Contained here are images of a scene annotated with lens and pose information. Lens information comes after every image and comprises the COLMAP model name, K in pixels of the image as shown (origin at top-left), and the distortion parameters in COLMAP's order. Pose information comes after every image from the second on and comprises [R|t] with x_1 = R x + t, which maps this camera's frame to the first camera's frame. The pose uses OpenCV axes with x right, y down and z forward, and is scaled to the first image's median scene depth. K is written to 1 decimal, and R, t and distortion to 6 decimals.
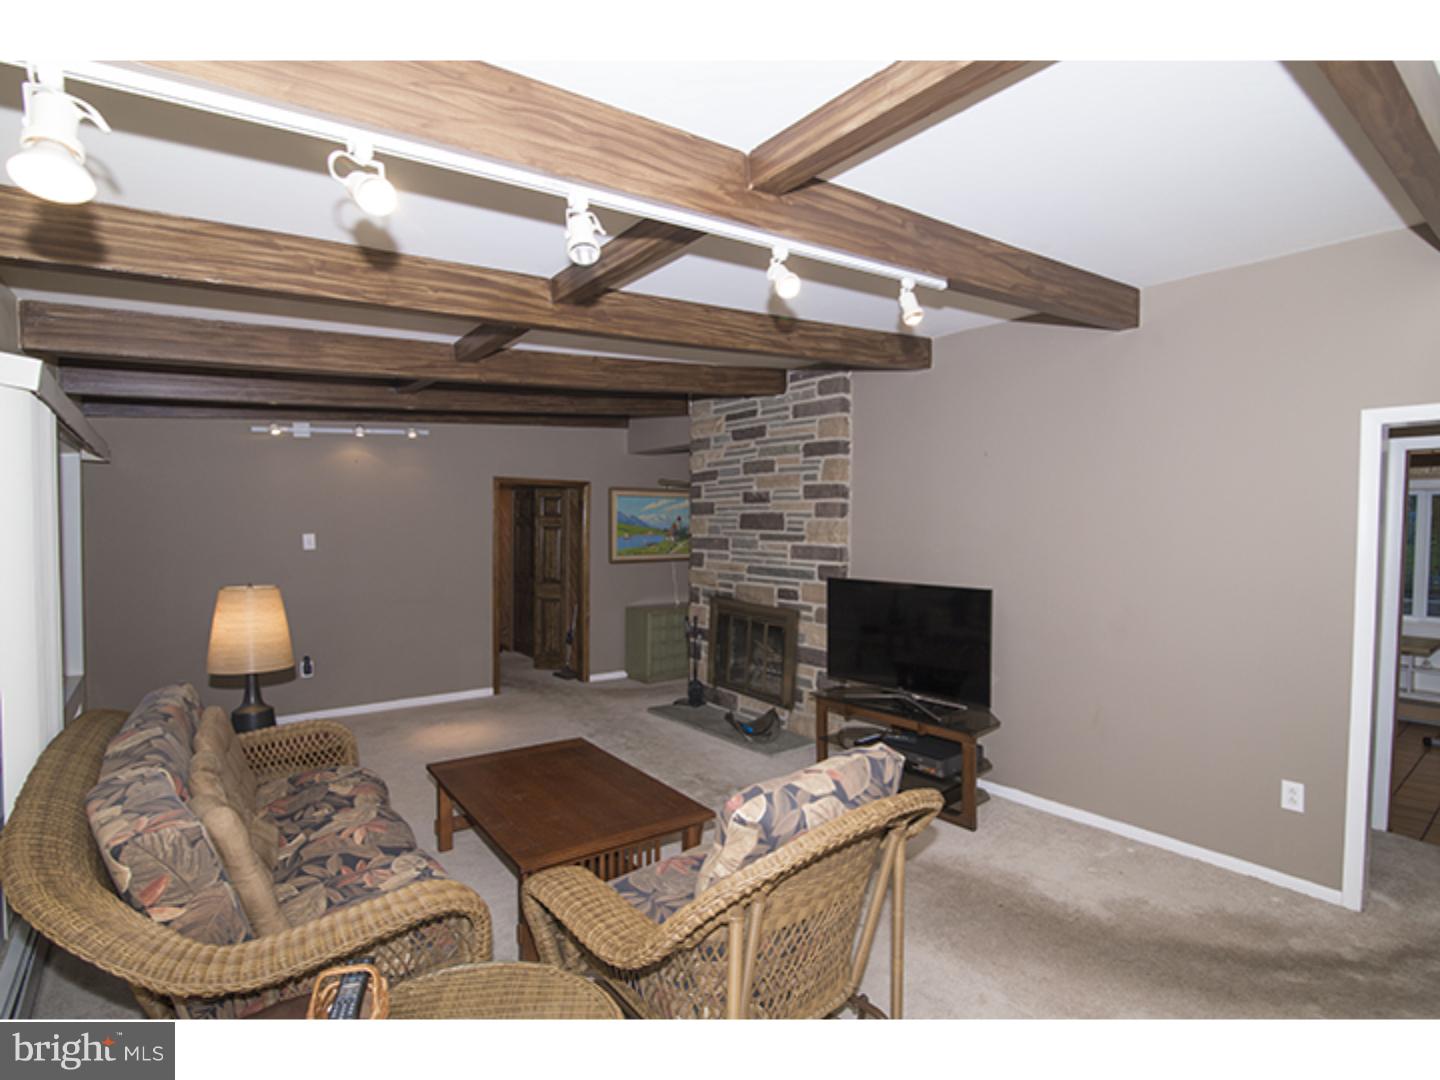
lens RADIAL K [[663.5, 0, 725.5], [0, 663.5, 543.3], [0, 0, 1]] dist [-0.015435, 0.000955]
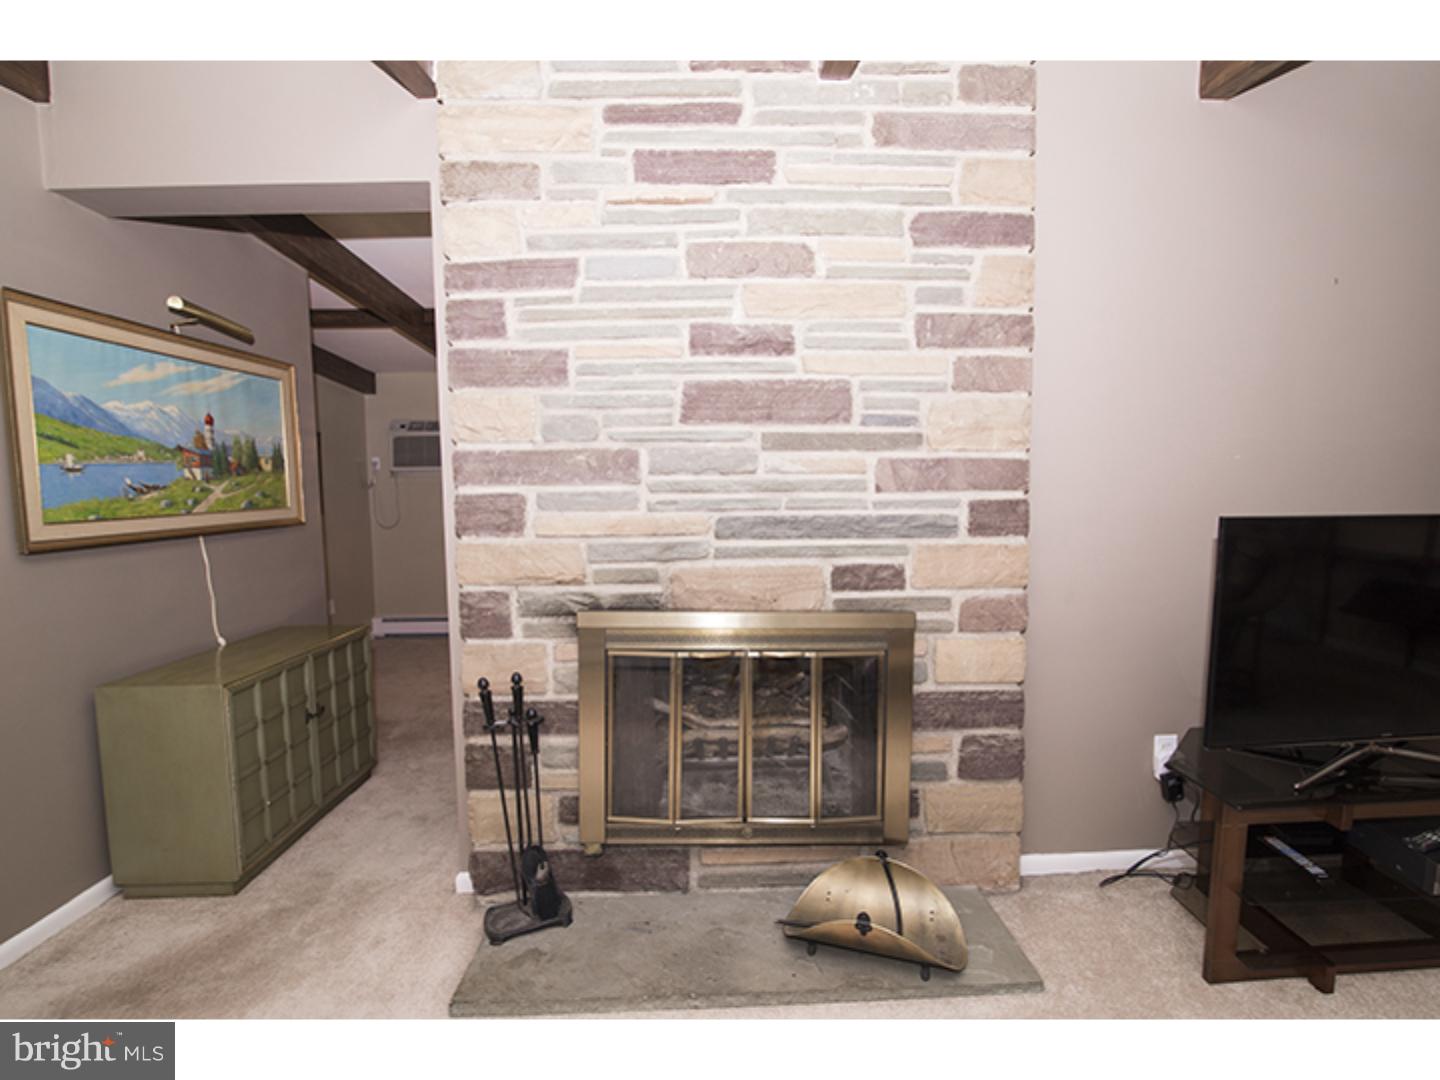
lens RADIAL K [[663.5, 0, 717.5], [0, 663.5, 533.4], [0, 0, 1]] dist [-0.015435, 0.000955]
pose [[0.614288, -0.079284, 0.785088, -0.278188], [0.035097, 0.996700, 0.073192, 0.014023], [-0.788301, -0.017407, 0.615044, 0.781291]]
